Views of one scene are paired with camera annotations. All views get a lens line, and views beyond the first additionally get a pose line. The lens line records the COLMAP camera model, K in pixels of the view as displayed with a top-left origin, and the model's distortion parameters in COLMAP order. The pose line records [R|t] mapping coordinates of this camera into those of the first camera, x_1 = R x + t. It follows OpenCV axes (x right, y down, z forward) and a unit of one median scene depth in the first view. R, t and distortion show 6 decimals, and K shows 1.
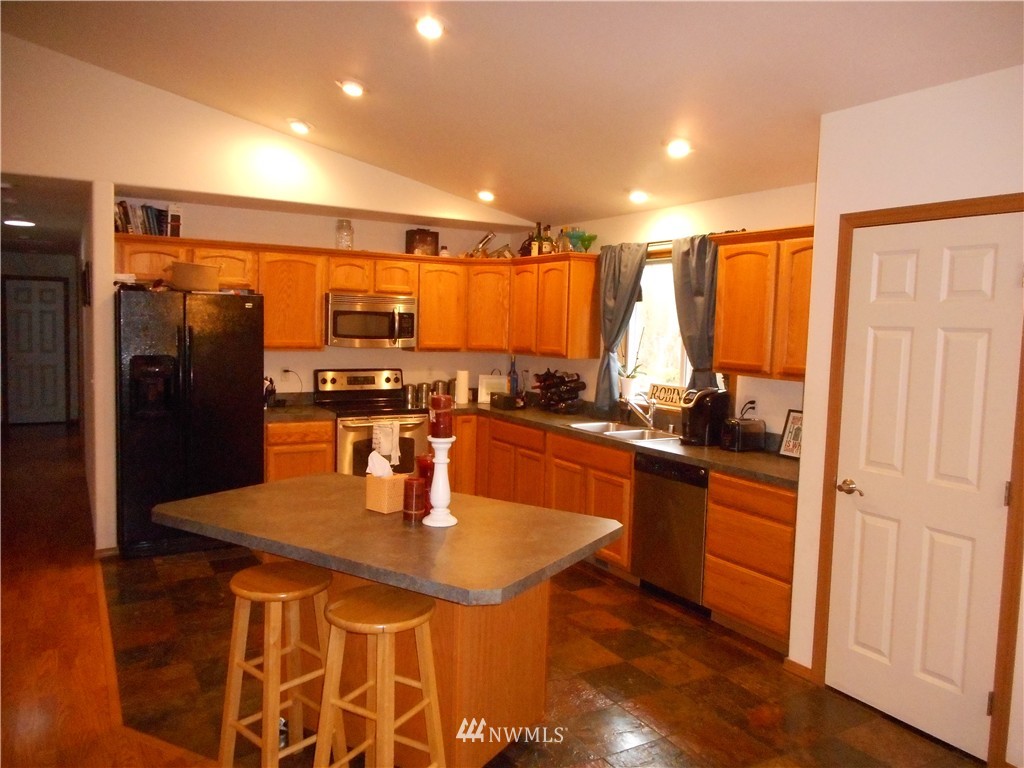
lens RADIAL K [[775.3, 0, 514.3], [0, 775.3, 385.9], [0, 0, 1]] dist [0.028139, -0.003544]
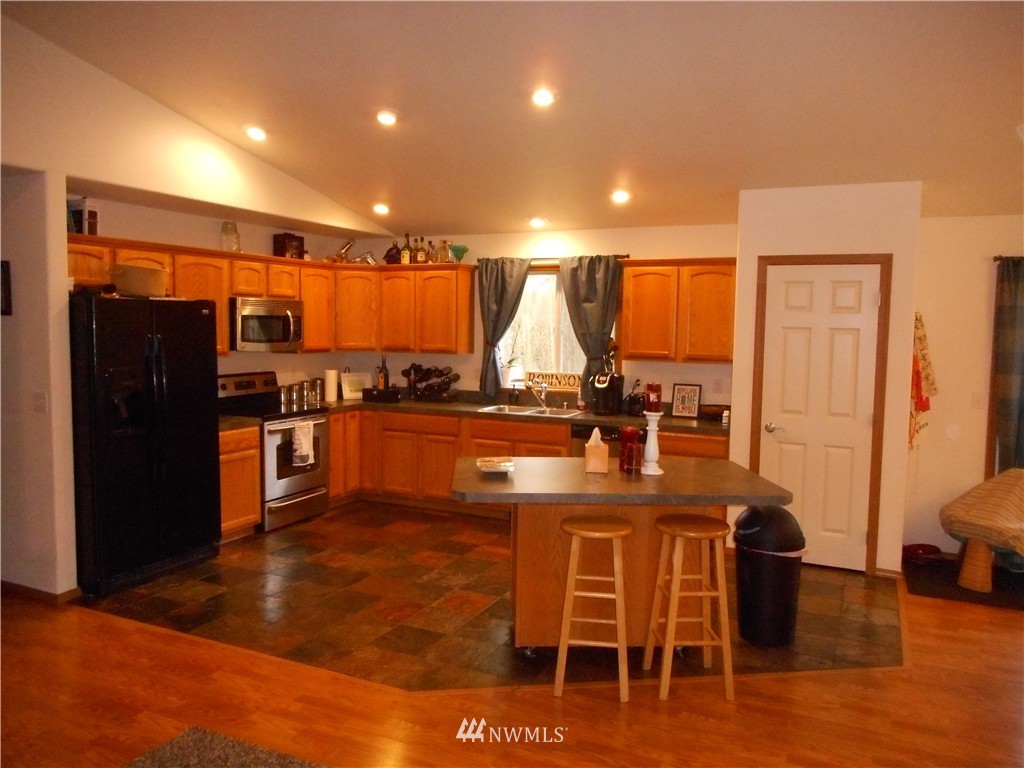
lens RADIAL K [[775.3, 0, 516.2], [0, 775.3, 377.2], [0, 0, 1]] dist [0.028139, -0.003544]
pose [[0.828452, -0.055890, 0.557264, -0.518699], [0.054288, 0.998336, 0.019419, -0.019045], [-0.557422, 0.014165, 0.830108, -0.014635]]
